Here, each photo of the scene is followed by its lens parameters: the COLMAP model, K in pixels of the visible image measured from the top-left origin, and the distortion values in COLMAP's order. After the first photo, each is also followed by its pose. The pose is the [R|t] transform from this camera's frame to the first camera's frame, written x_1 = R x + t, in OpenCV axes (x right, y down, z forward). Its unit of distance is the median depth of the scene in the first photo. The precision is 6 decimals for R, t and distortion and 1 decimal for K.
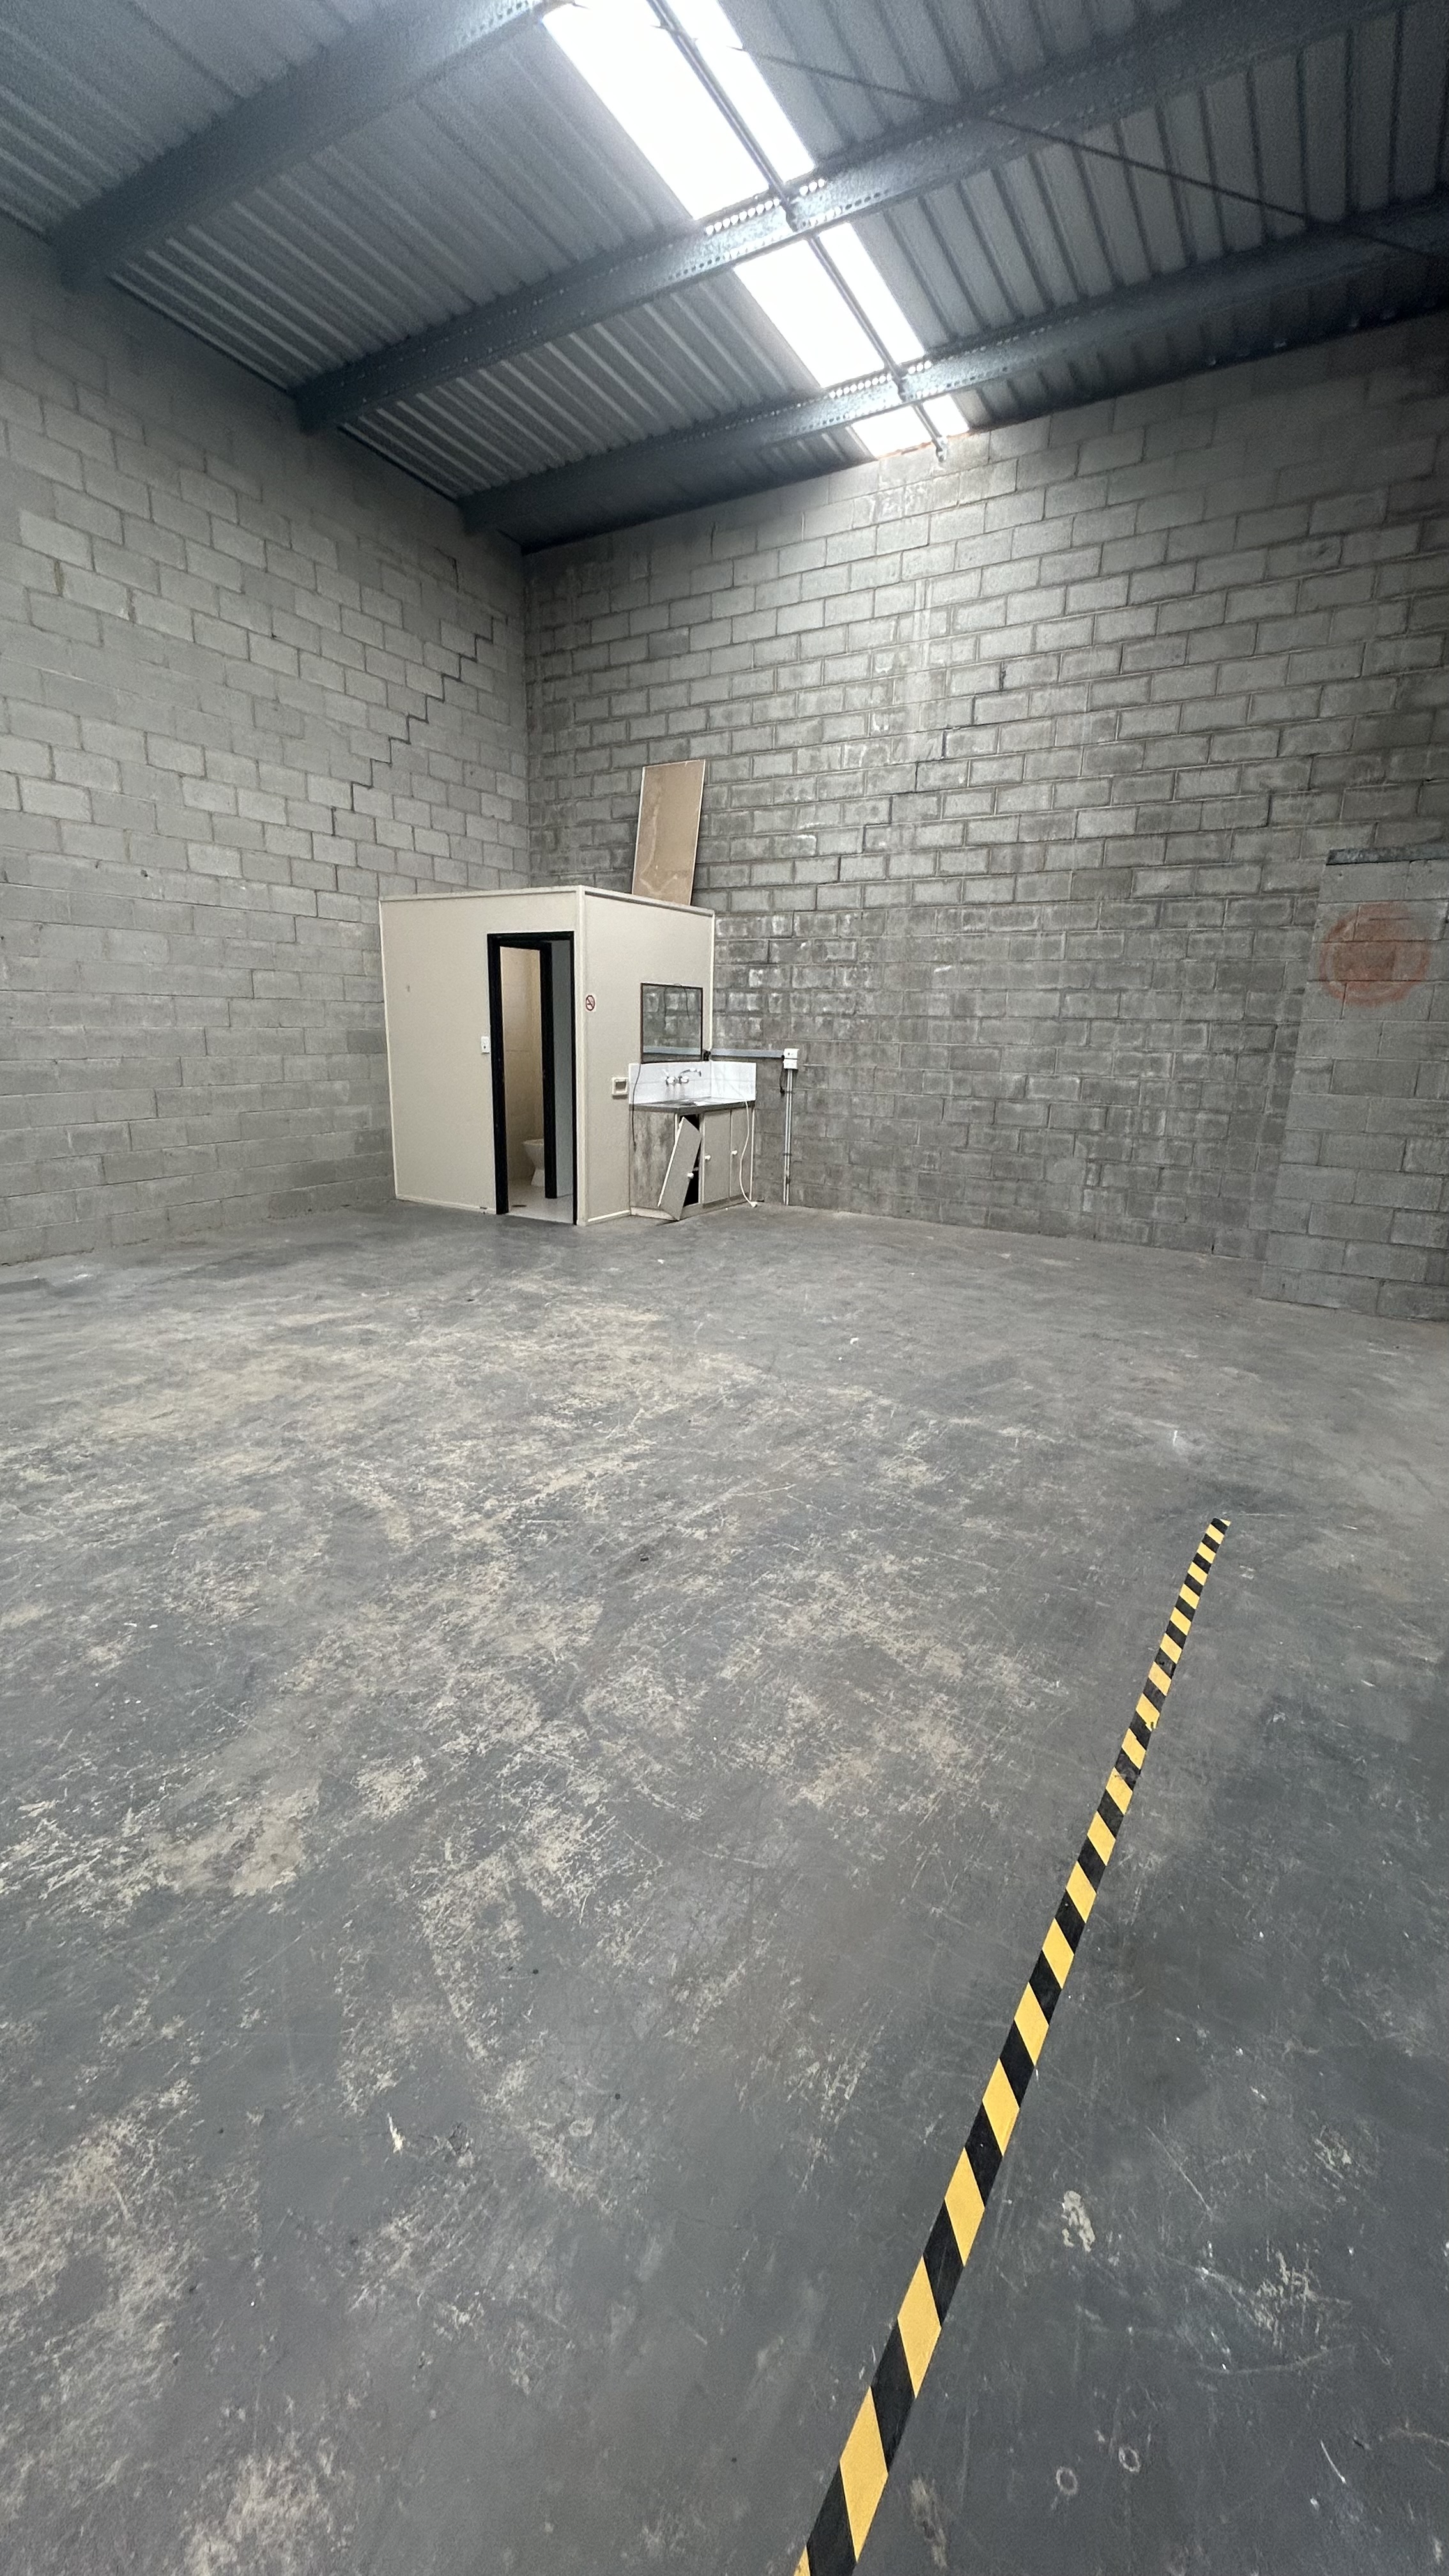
lens RADIAL K [[1042.5, 0, 725.3], [0, 1042.5, 1288.7], [0, 0, 1]] dist [-0.000755, 0.000046]
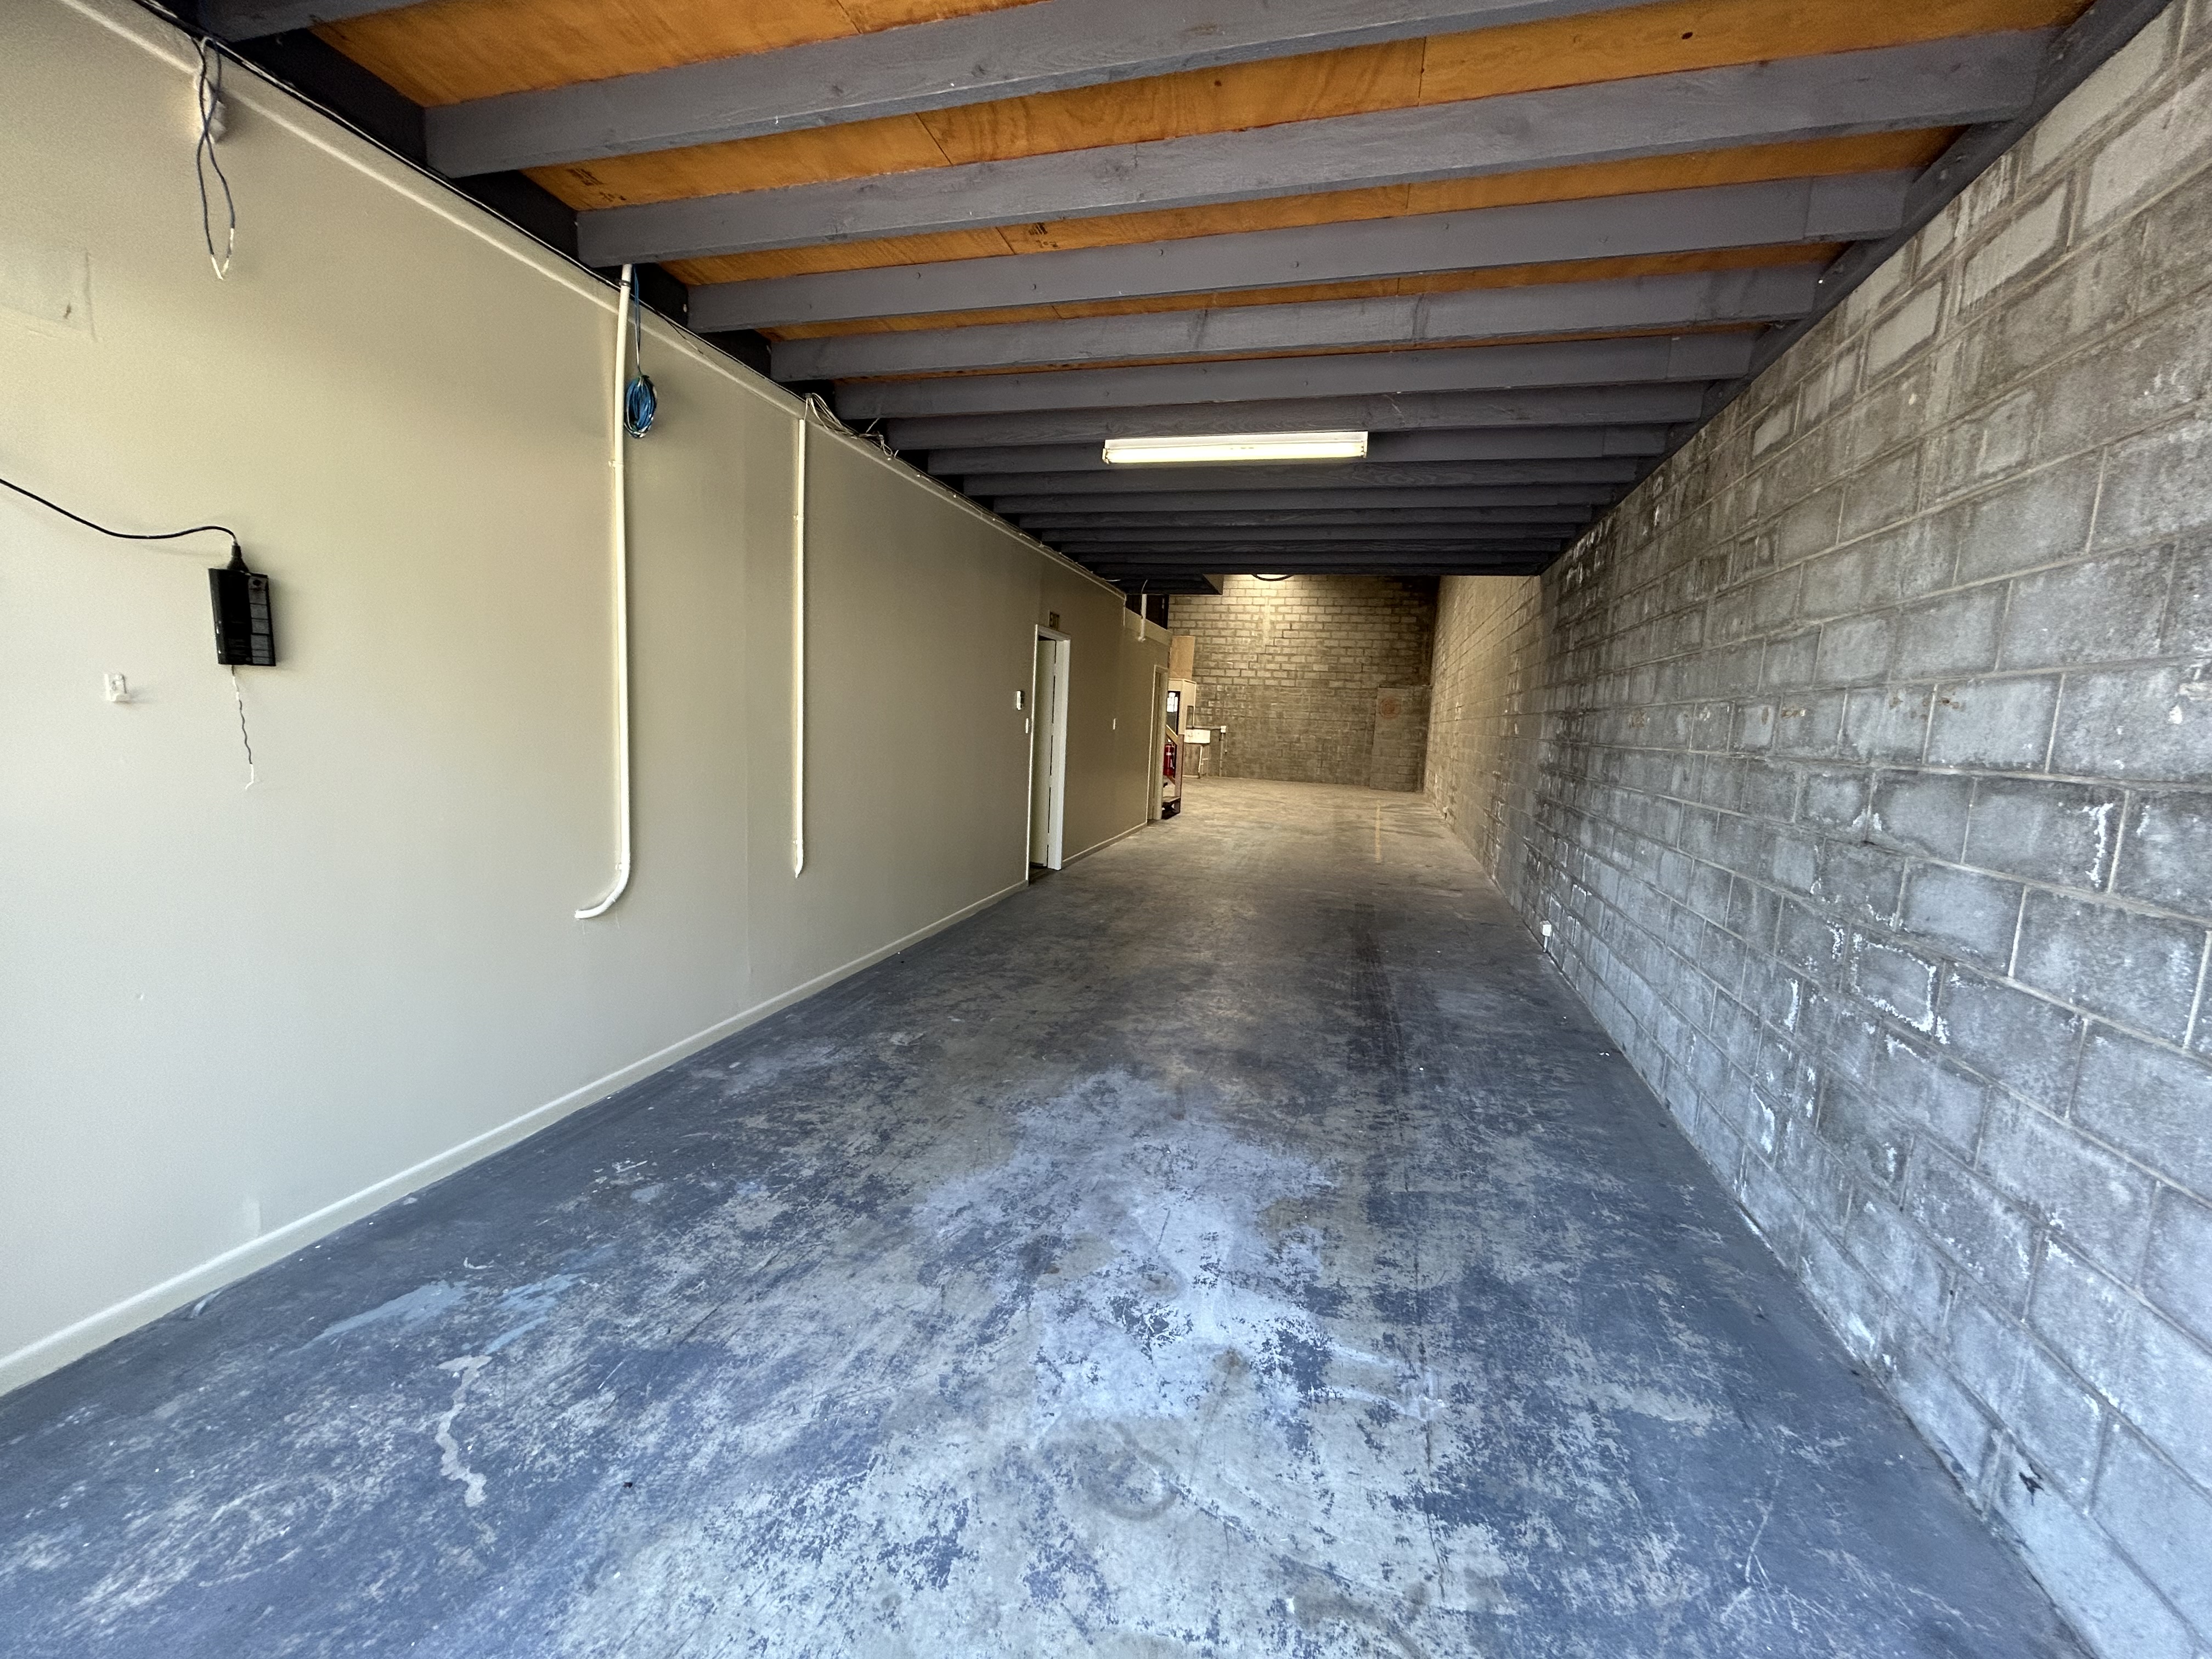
lens RADIAL K [[888.5, 0, 1107.8], [0, 888.5, 831.3], [0, 0, 1]] dist [-0.000173, -0.000004]
pose [[0.968234, -0.013482, 0.249681, -1.068458], [0.038428, 0.994706, -0.095309, 0.366506], [-0.247074, 0.101876, 0.963626, -1.643565]]
